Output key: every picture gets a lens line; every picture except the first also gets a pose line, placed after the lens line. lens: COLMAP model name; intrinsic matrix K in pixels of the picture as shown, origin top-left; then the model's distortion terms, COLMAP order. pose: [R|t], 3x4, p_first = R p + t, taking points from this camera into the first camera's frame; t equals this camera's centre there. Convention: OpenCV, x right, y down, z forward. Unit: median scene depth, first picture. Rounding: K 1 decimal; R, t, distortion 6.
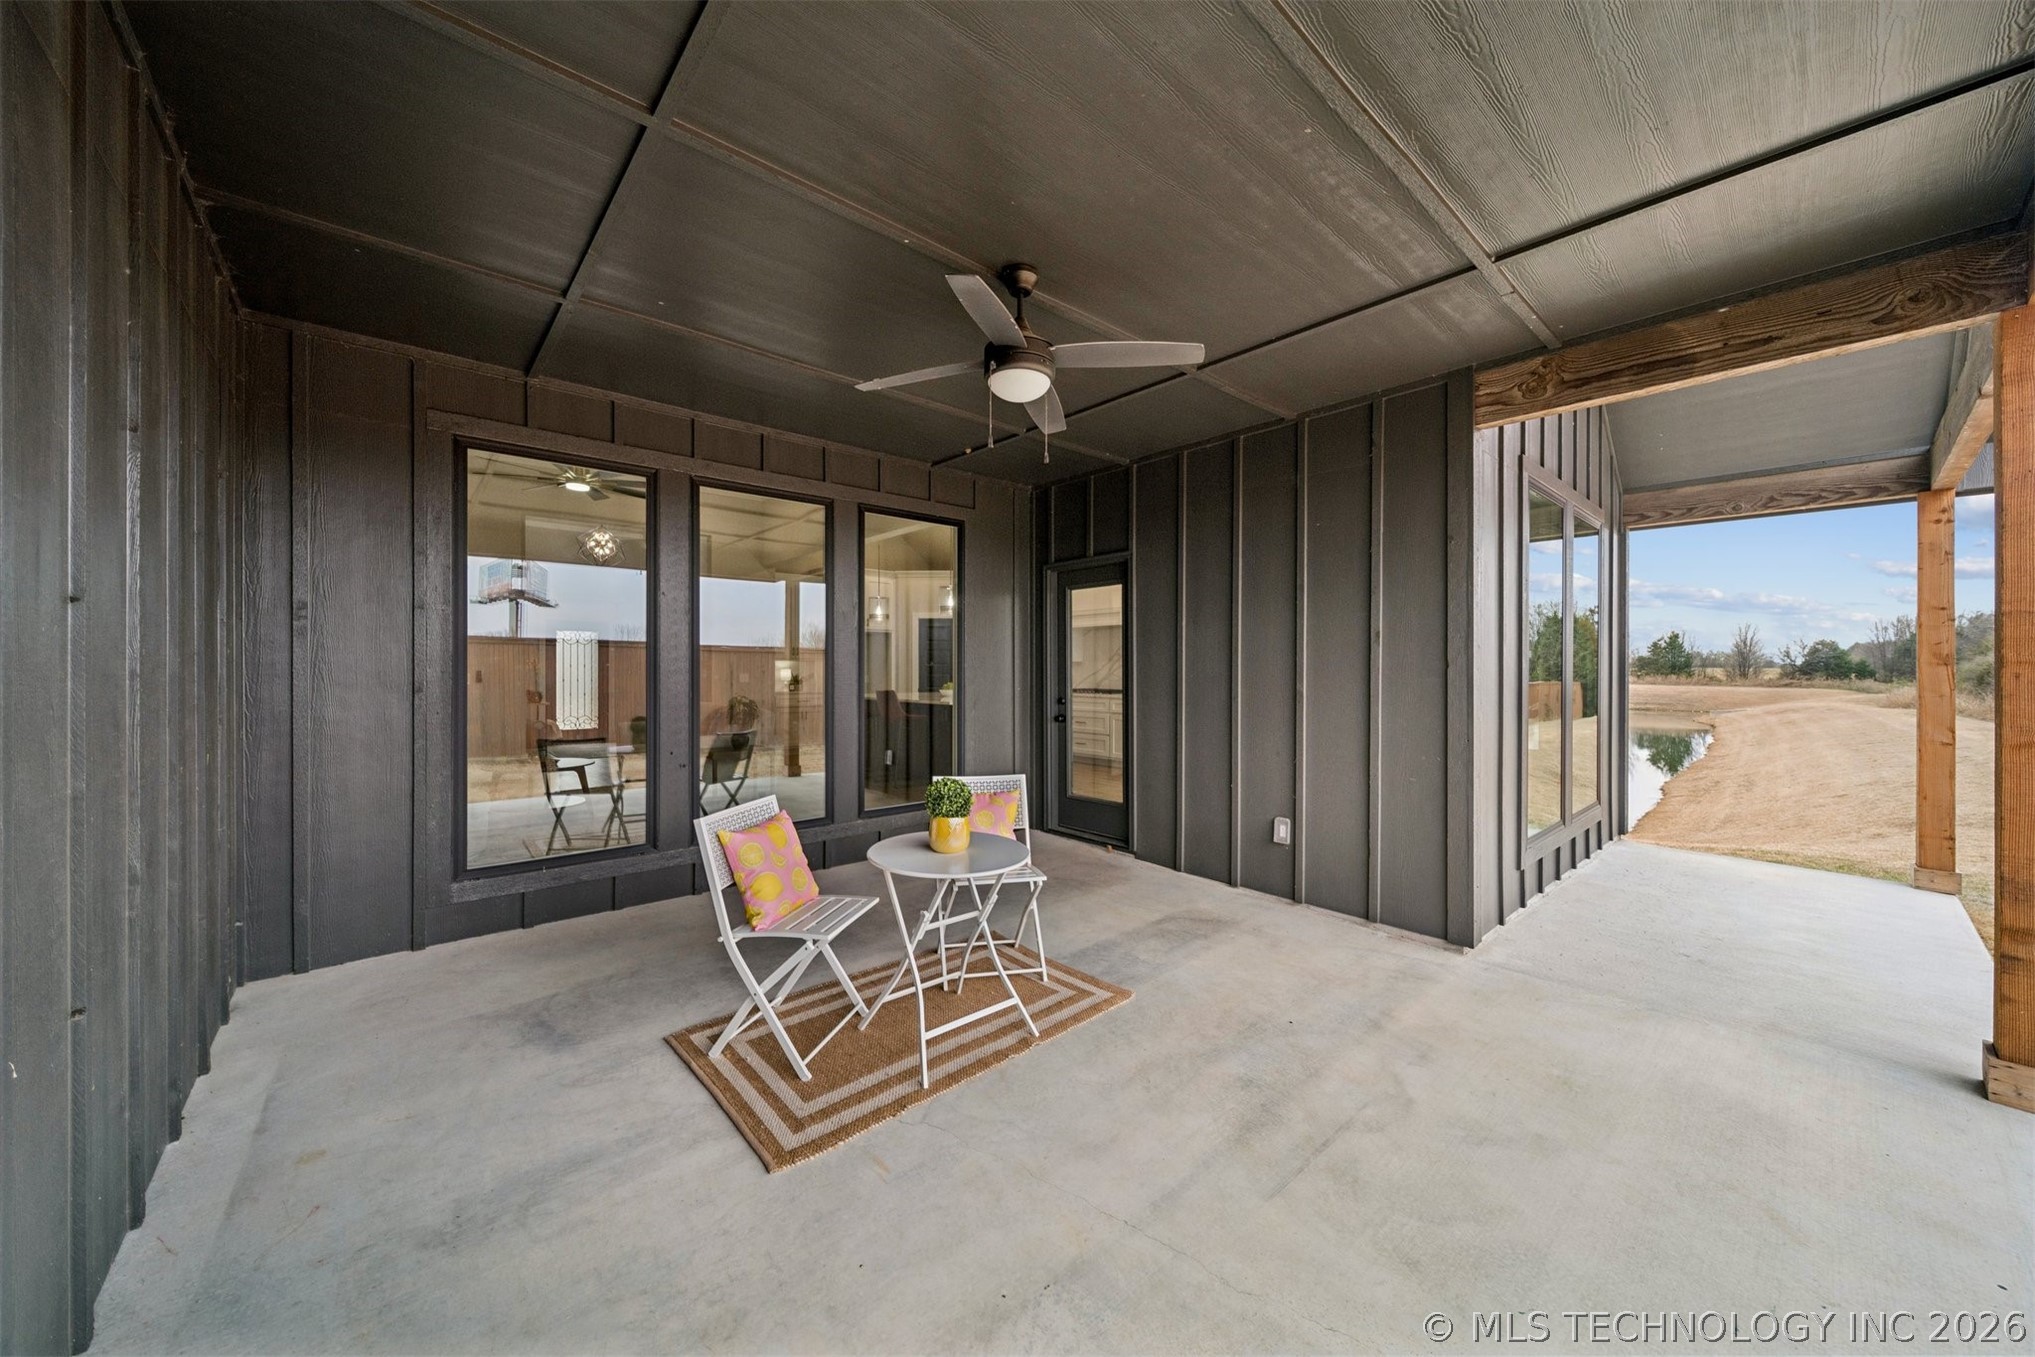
lens RADIAL K [[725.8, 0, 1017.9], [0, 725.8, 669.6], [0, 0, 1]] dist [-0.000434, -0.000175]
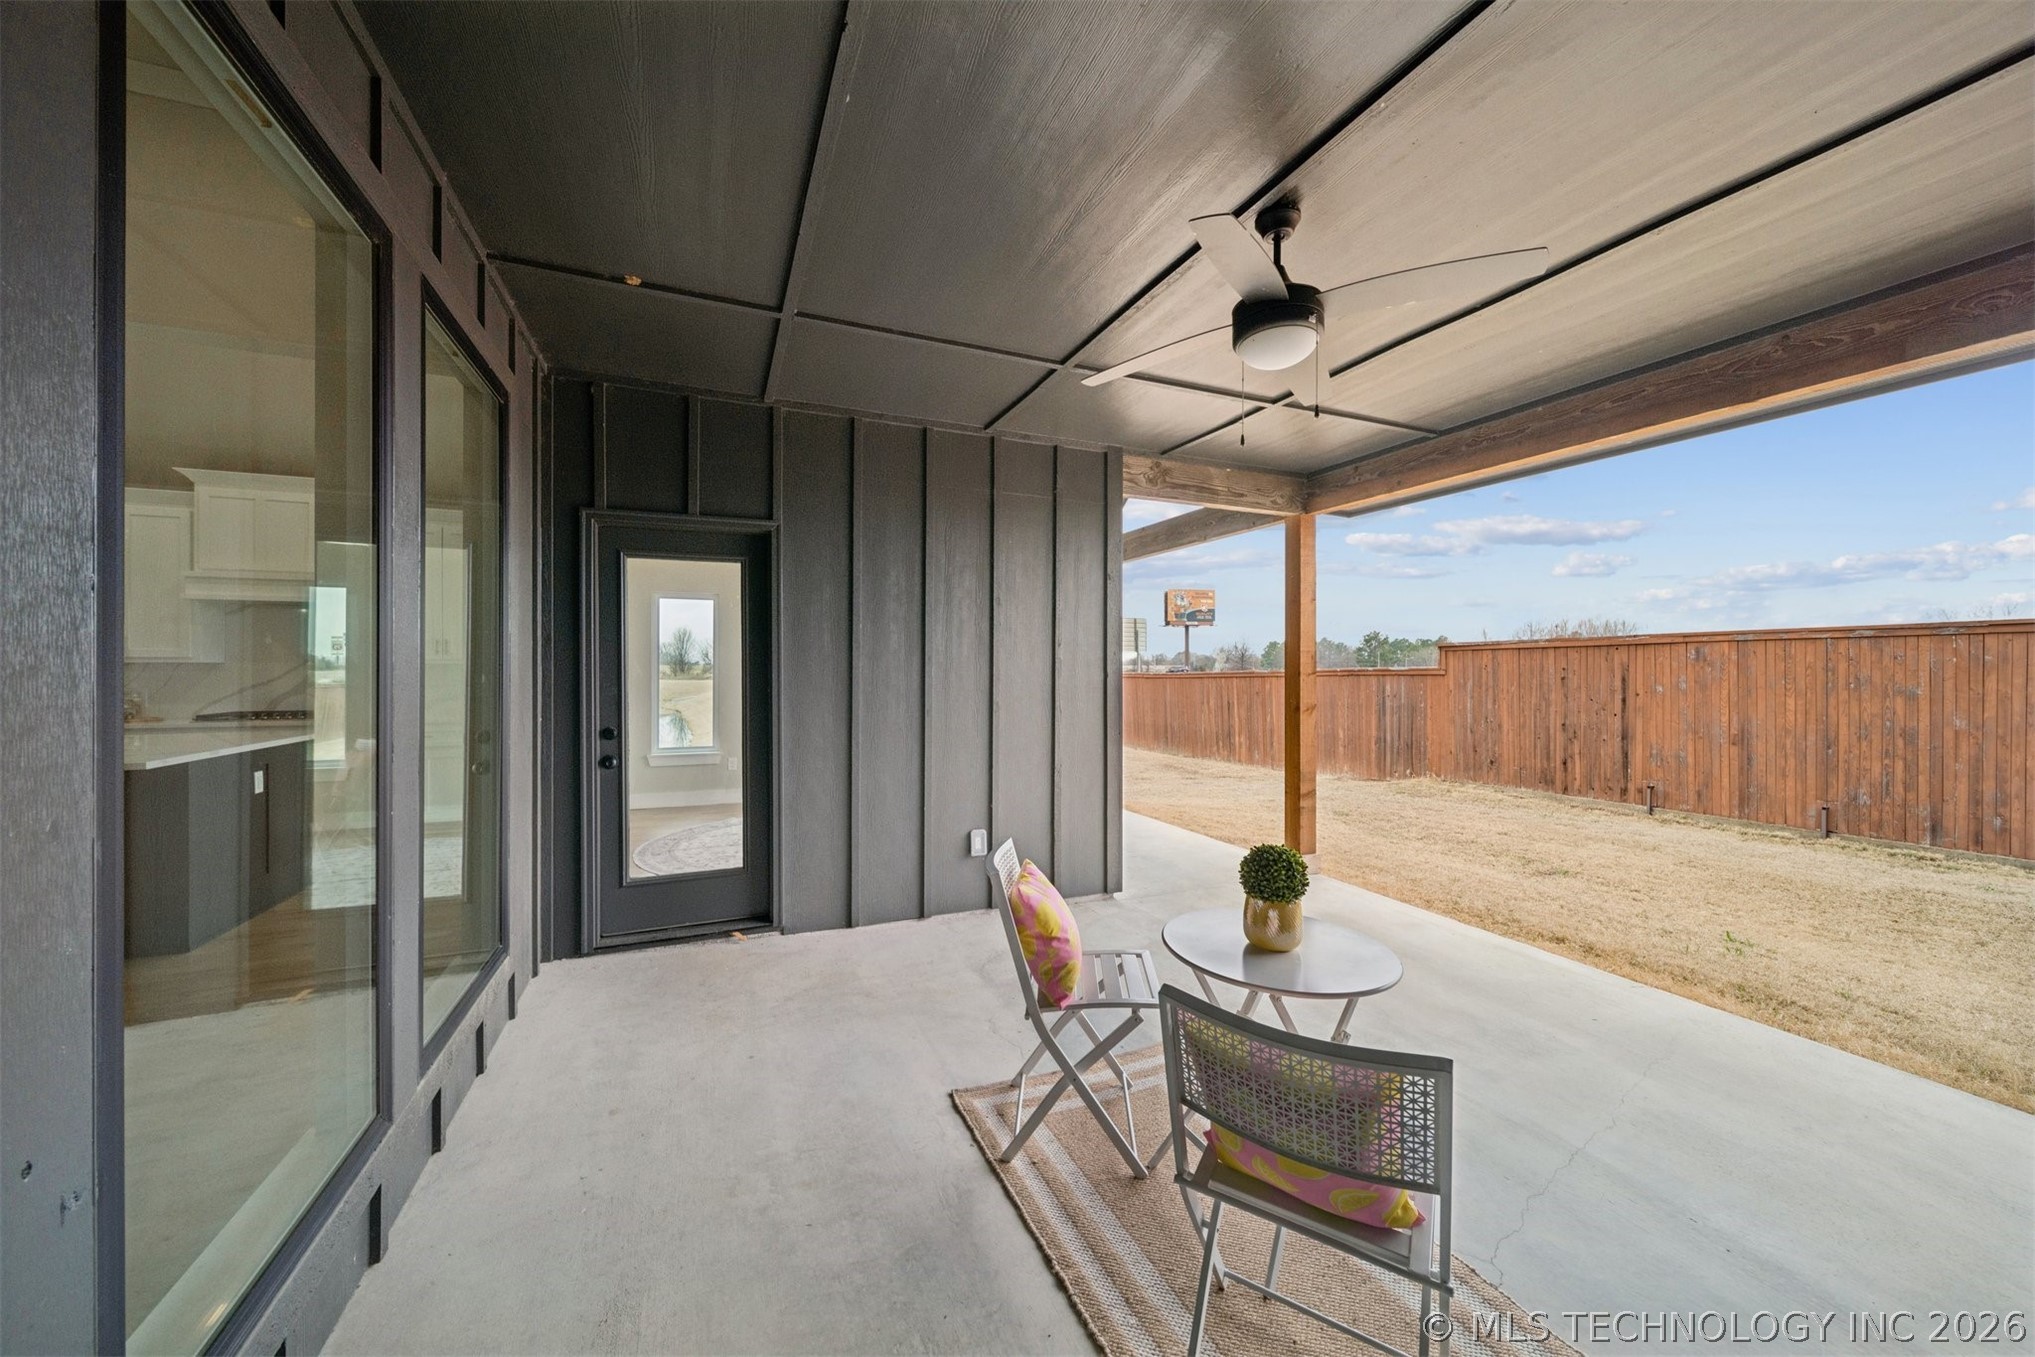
lens RADIAL K [[725.8, 0, 1016.1], [0, 725.8, 674.9], [0, 0, 1]] dist [-0.000434, -0.000175]
pose [[0.313575, 0.001632, 0.949562, -0.469151], [0.006197, 0.999974, -0.003765, -0.002611], [-0.949543, 0.007065, 0.313556, 0.532549]]
